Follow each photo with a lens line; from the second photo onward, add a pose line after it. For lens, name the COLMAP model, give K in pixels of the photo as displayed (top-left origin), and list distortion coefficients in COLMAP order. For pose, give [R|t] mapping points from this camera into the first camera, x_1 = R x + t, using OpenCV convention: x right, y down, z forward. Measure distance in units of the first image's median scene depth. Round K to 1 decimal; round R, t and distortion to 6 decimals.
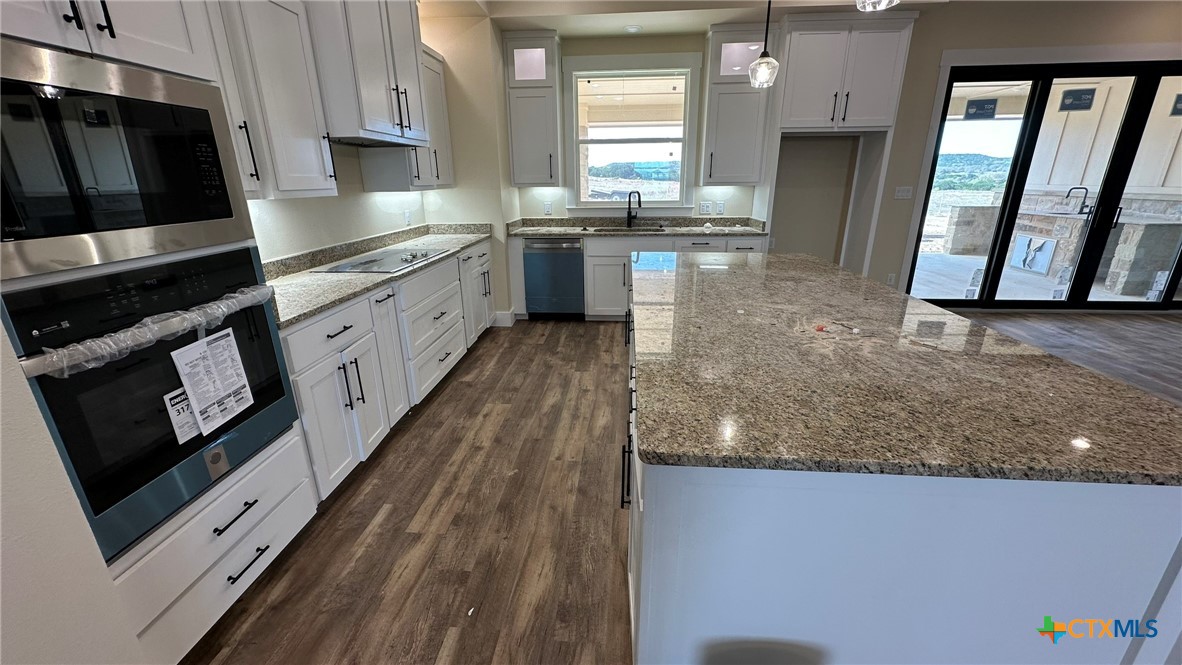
lens RADIAL K [[469.2, 0, 591.6], [0, 469.2, 331.9], [0, 0, 1]] dist [-0.002293, 0.000619]
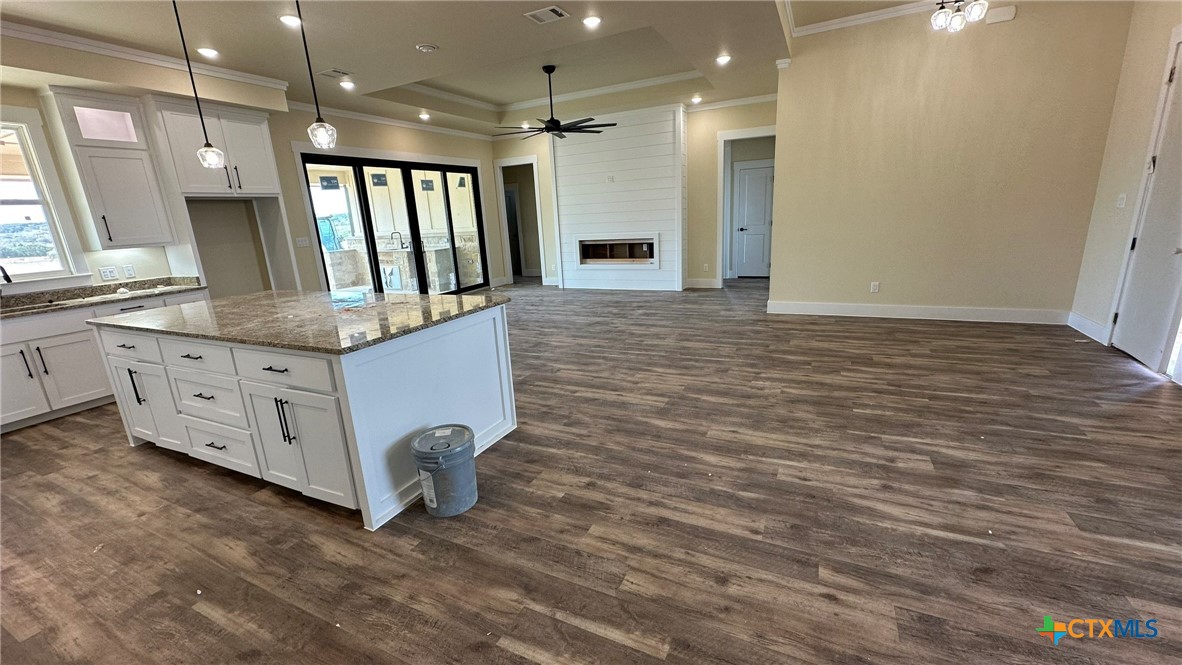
lens RADIAL K [[469.2, 0, 590.2], [0, 469.2, 331.7], [0, 0, 1]] dist [-0.002293, 0.000619]
pose [[0.368957, -0.242290, 0.897311, -0.286312], [0.342518, 0.932923, 0.111070, 0.068580], [-0.864033, 0.266365, 0.427197, -0.192281]]
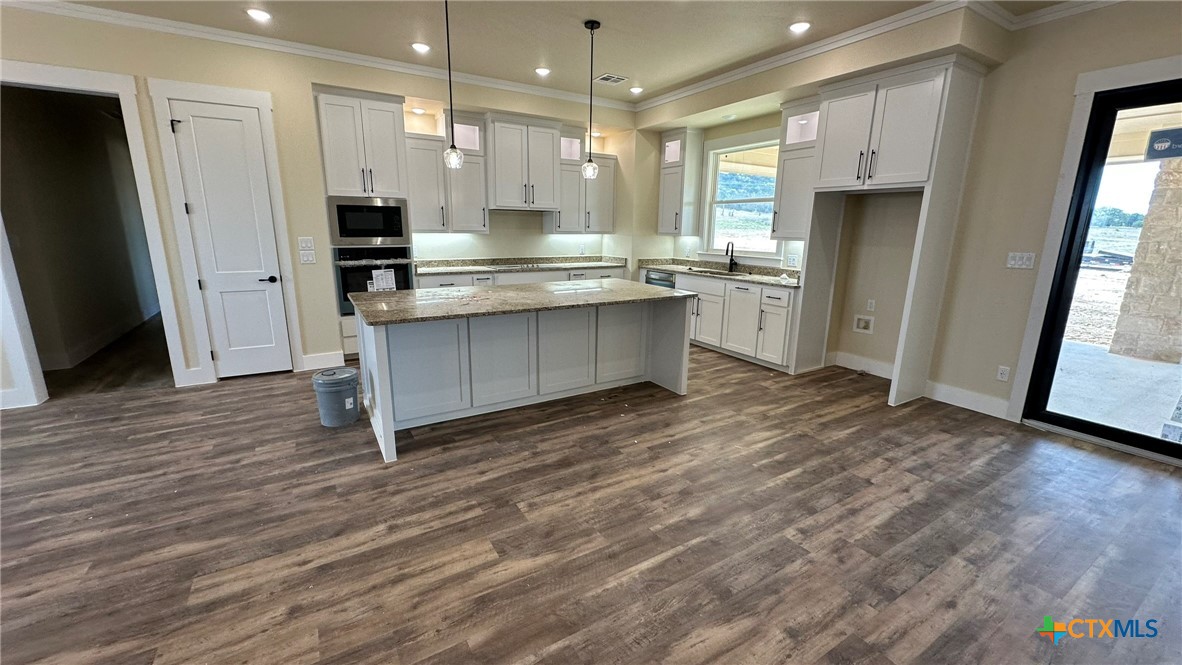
lens RADIAL K [[469.2, 0, 589.9], [0, 469.2, 331.2], [0, 0, 1]] dist [-0.002293, 0.000619]
pose [[0.584643, 0.195348, -0.787421, 0.930387], [-0.272223, 0.961544, 0.036426, -0.028725], [0.764256, 0.193058, 0.615339, 0.034957]]
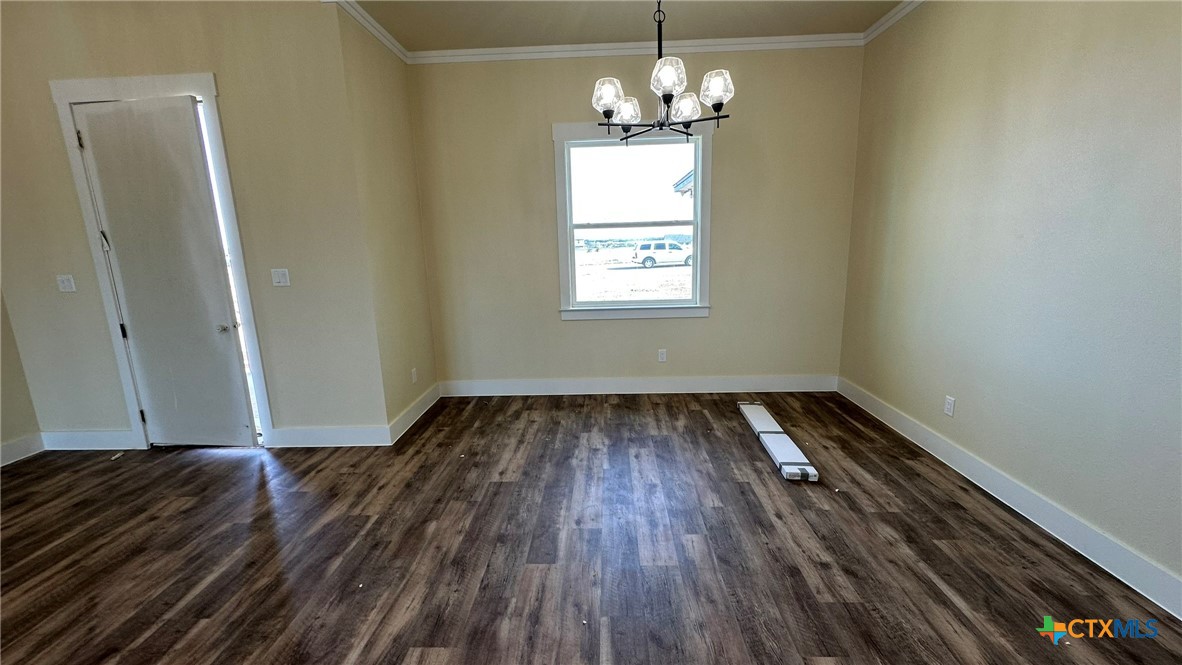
lens RADIAL K [[469.2, 0, 590.2], [0, 469.2, 333.0], [0, 0, 1]] dist [-0.002293, 0.000619]
pose [[-0.998360, 0.045472, -0.034785, 0.204833], [0.022148, 0.867046, 0.497735, 0.009855], [0.052793, 0.496148, -0.866631, -0.053992]]
